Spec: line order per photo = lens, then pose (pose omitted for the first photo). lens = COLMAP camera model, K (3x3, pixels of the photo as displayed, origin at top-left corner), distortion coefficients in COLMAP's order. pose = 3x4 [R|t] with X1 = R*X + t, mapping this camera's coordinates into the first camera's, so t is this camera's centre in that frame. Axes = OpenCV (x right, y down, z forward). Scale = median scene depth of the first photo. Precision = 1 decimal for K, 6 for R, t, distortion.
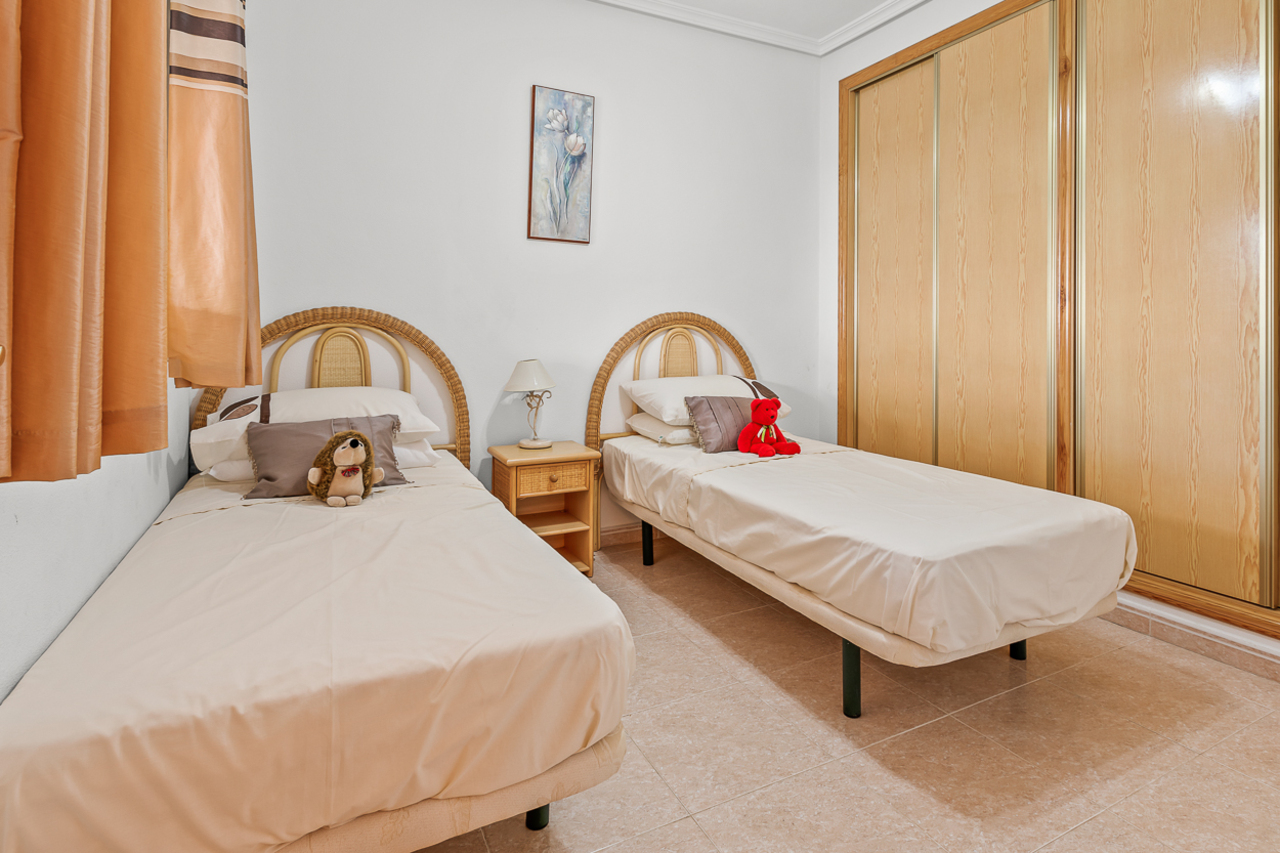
lens RADIAL K [[634.6, 0, 640.0], [0, 634.6, 426.5], [0, 0, 1]] dist [-0.000449, -0.000171]
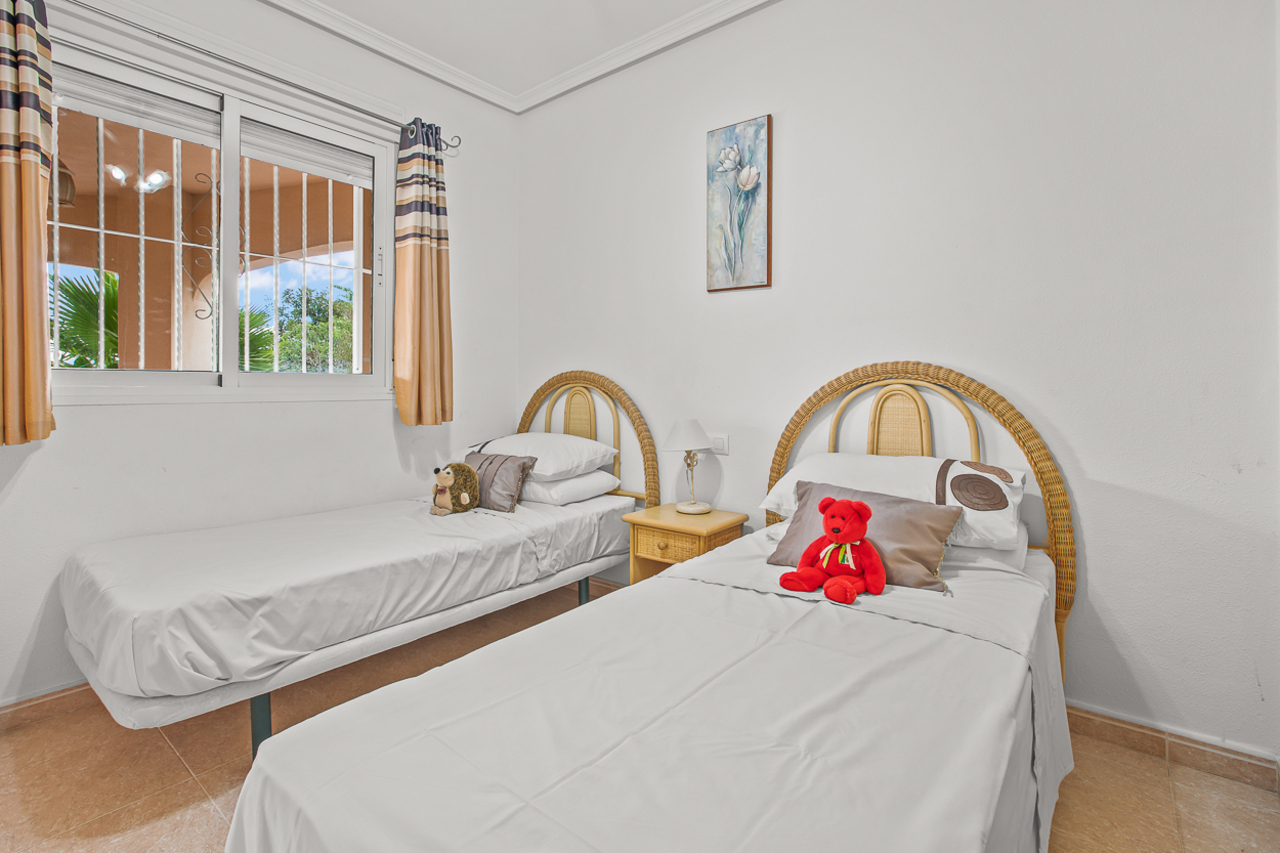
lens RADIAL K [[593.3, 0, 643.4], [0, 593.3, 434.9], [0, 0, 1]] dist [-0.002813, 0.000355]
pose [[0.427982, 0.069145, -0.901138, 0.595292], [-0.131392, 0.991236, 0.013656, -0.085147], [0.894185, 0.112558, 0.433317, 0.555383]]
